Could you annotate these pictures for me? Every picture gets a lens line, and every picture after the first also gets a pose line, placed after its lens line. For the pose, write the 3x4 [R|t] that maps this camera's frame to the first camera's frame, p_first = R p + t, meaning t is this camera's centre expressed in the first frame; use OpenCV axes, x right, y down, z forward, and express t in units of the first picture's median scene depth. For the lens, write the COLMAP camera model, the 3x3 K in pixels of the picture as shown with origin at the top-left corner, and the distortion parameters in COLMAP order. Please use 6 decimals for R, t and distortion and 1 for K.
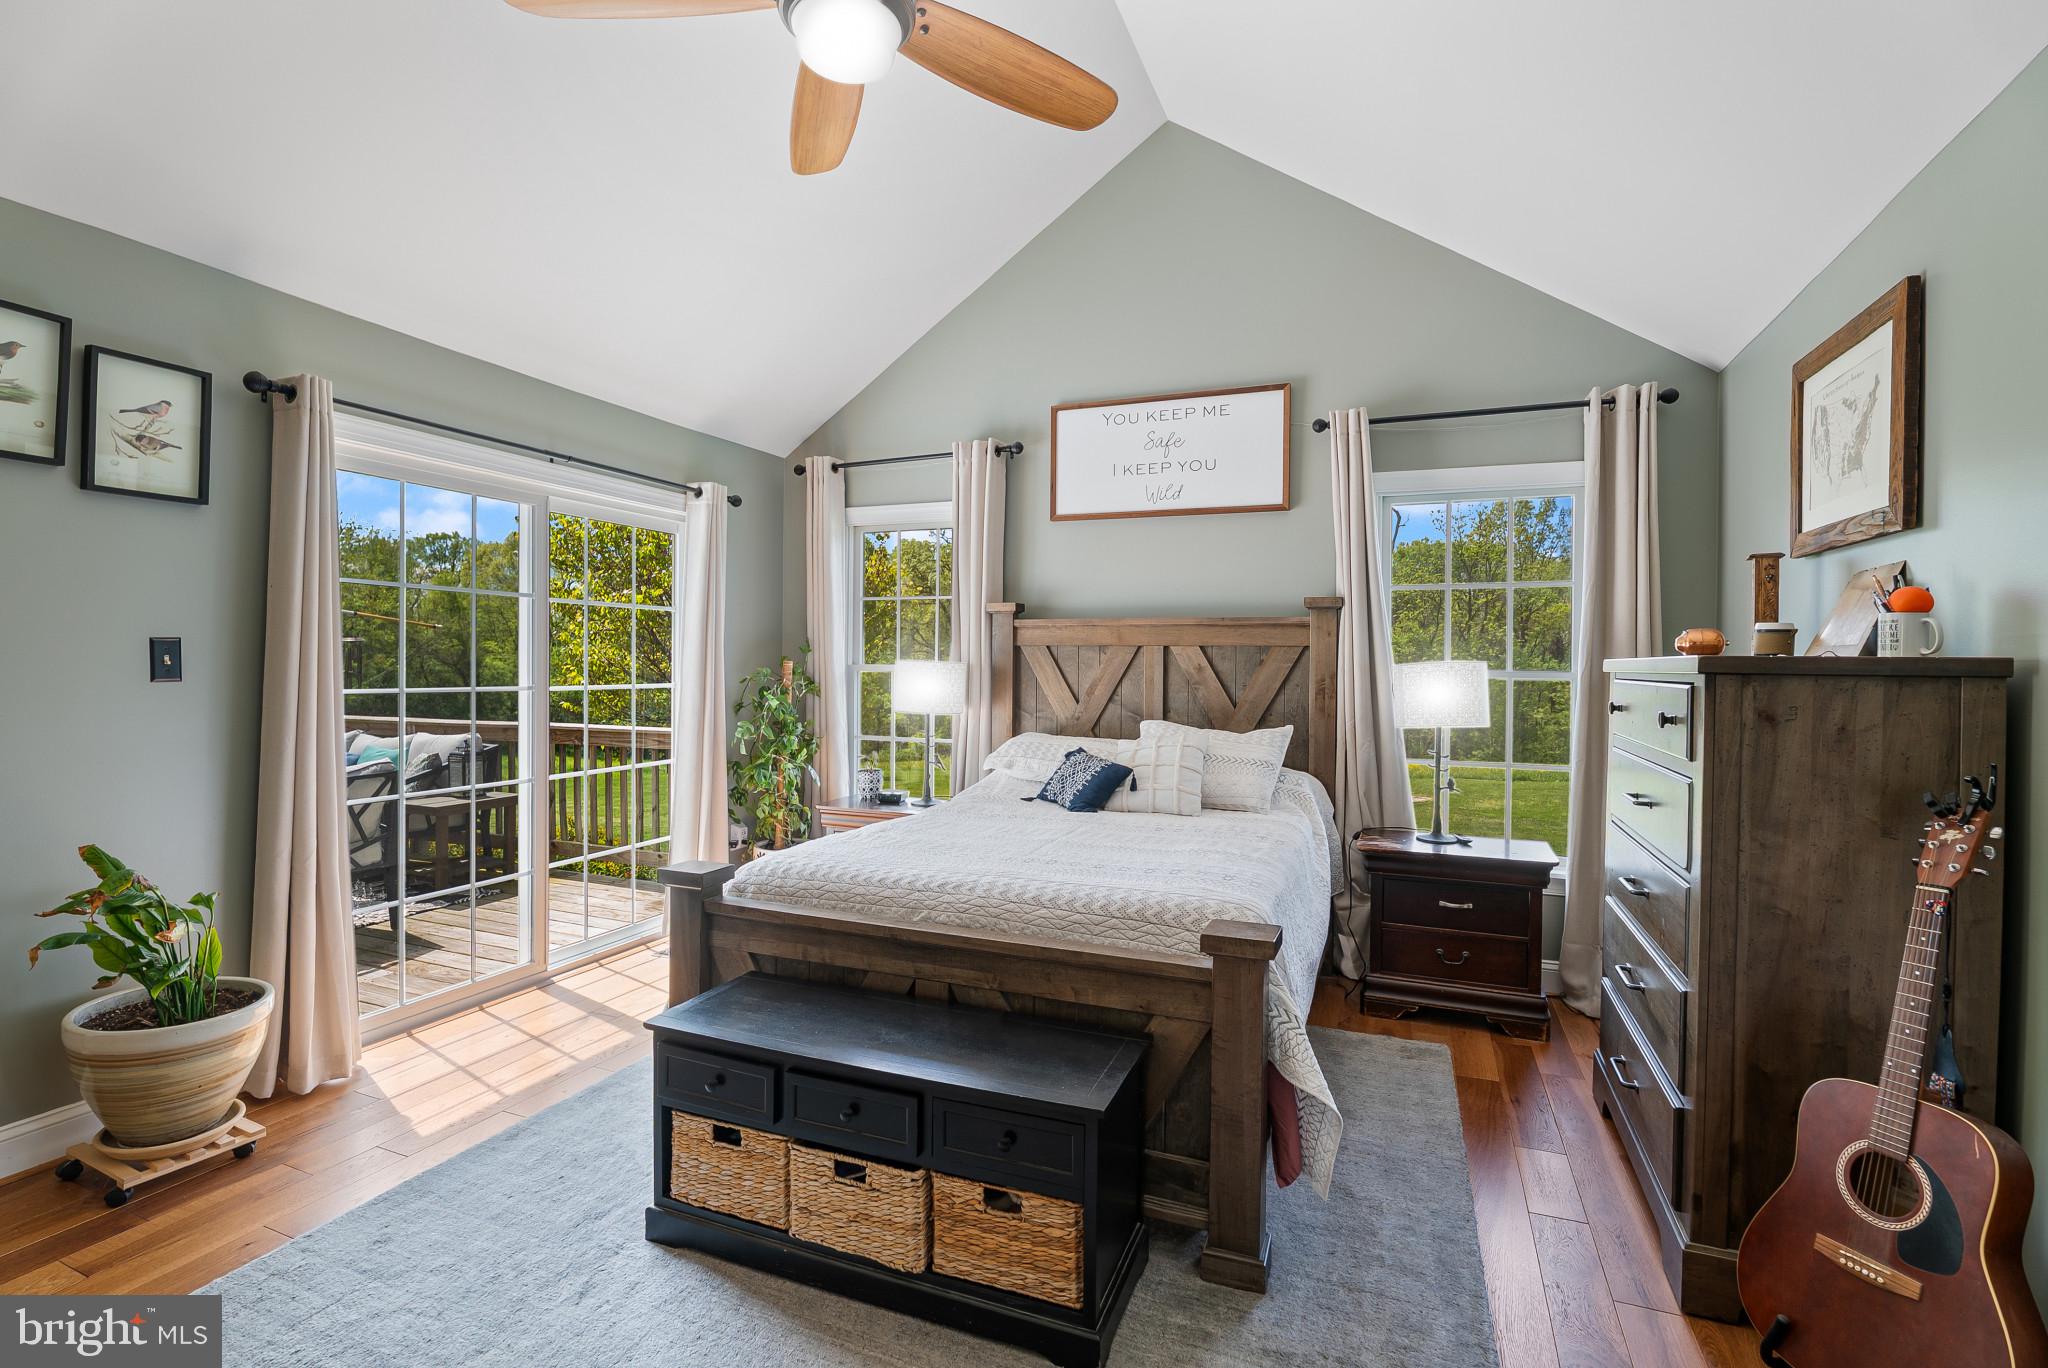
lens RADIAL K [[937.6, 0, 1027.8], [0, 937.6, 675.7], [0, 0, 1]] dist [-0.011676, 0.000772]
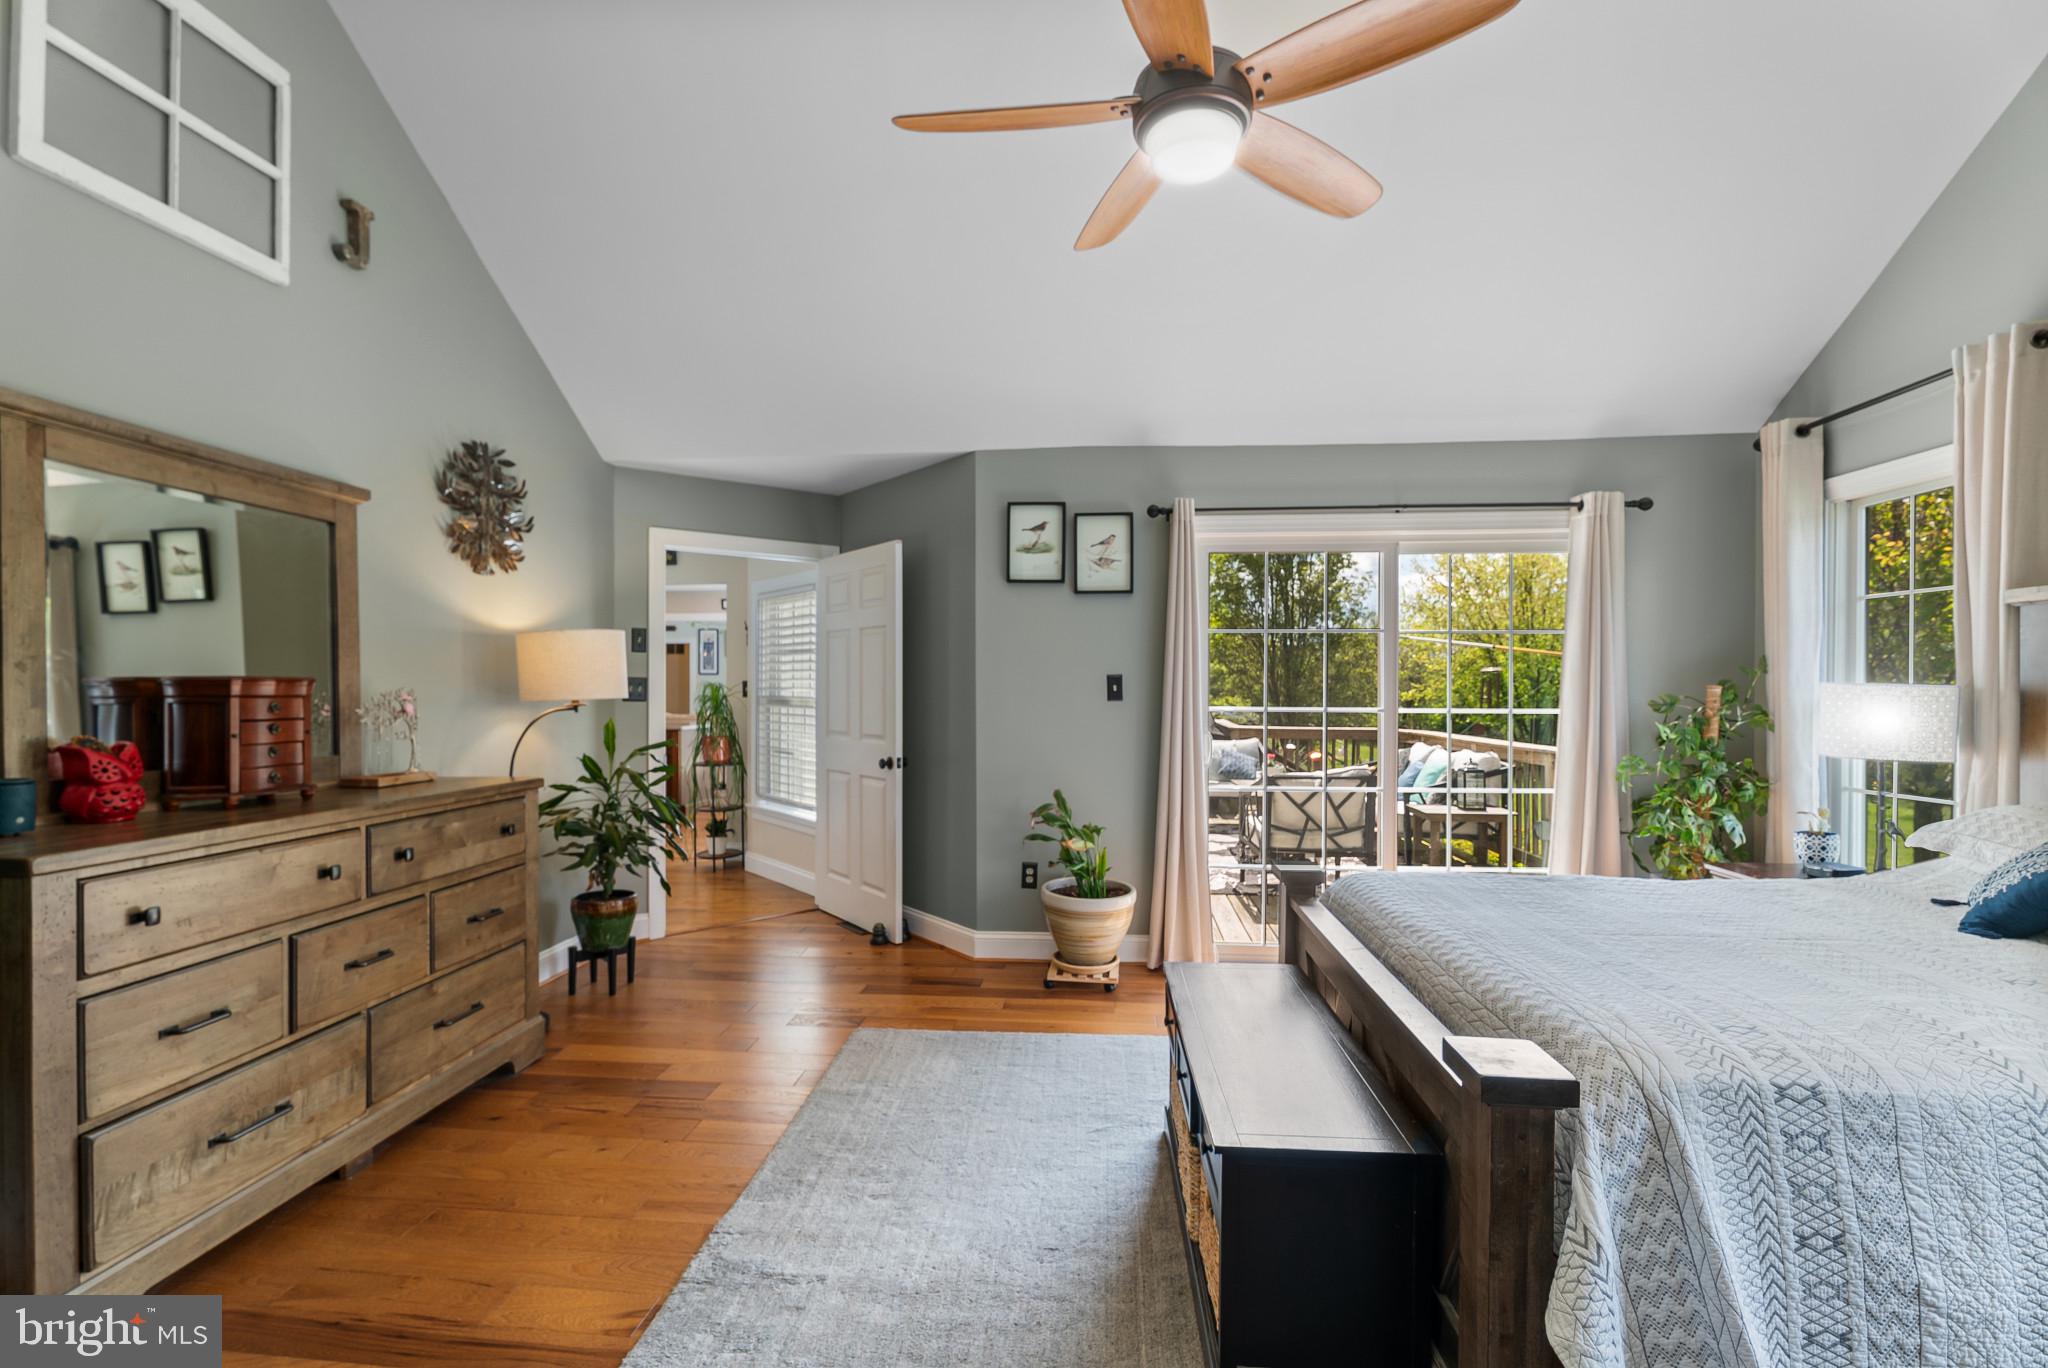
lens RADIAL K [[937.6, 0, 1027.1], [0, 937.6, 696.6], [0, 0, 1]] dist [-0.011676, 0.000772]
pose [[0.300860, 0.007037, -0.953642, 0.456235], [-0.008308, 0.999954, 0.004758, -0.006068], [0.953632, 0.006491, 0.300904, 0.239577]]
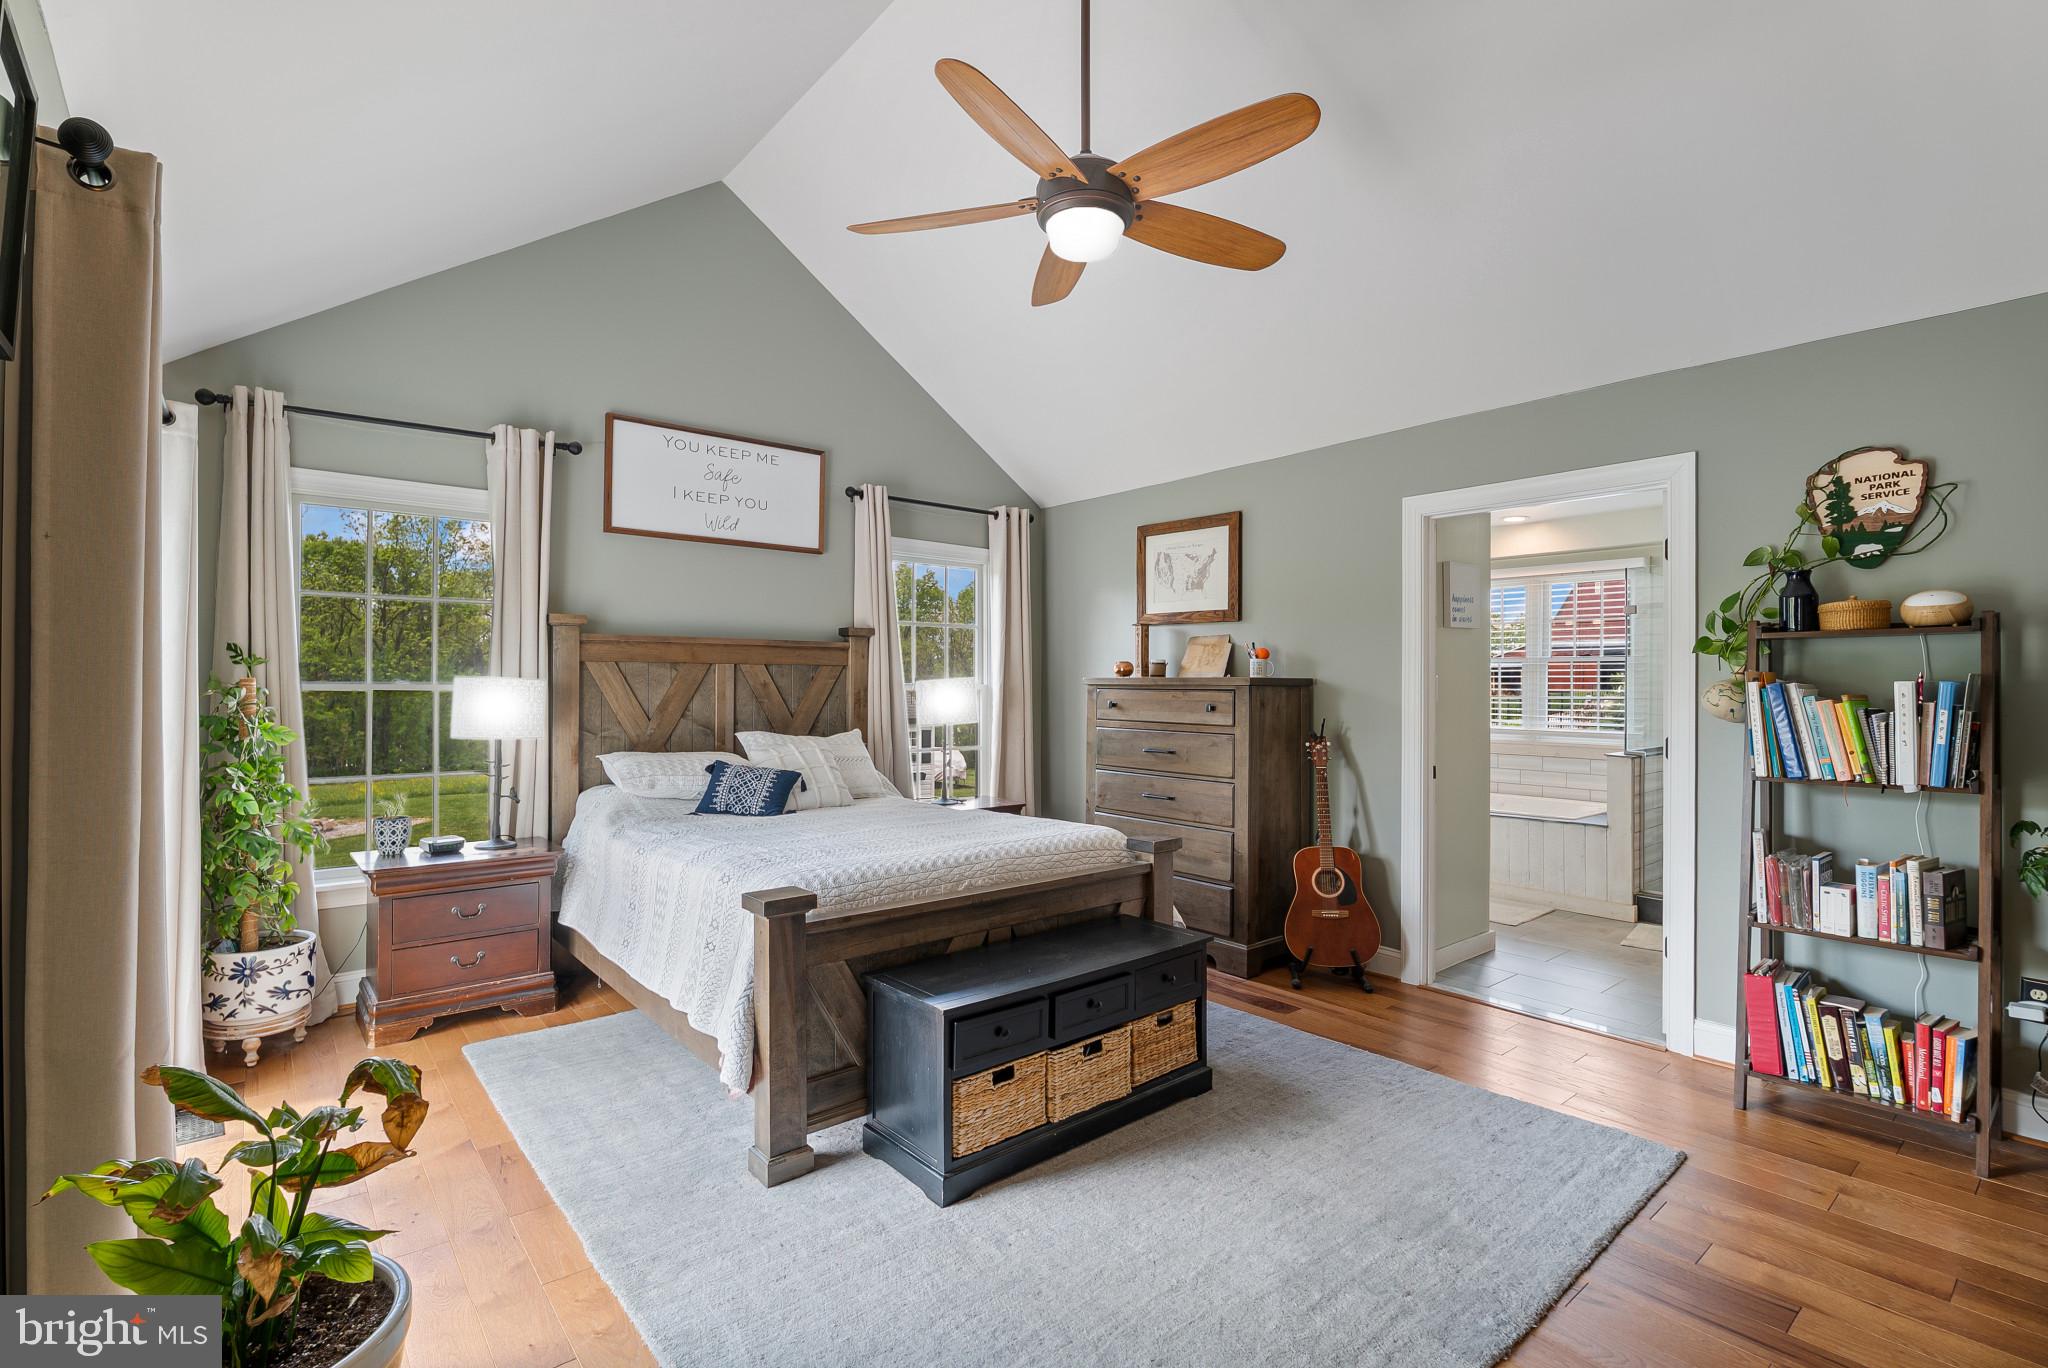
lens RADIAL K [[937.6, 0, 1005.9], [0, 937.6, 675.0], [0, 0, 1]] dist [-0.011676, 0.000772]
pose [[0.475476, -0.000043, 0.879729, -0.795519], [0.010773, 0.999925, -0.005773, -0.010541], [-0.879663, 0.012222, 0.475441, 0.238507]]
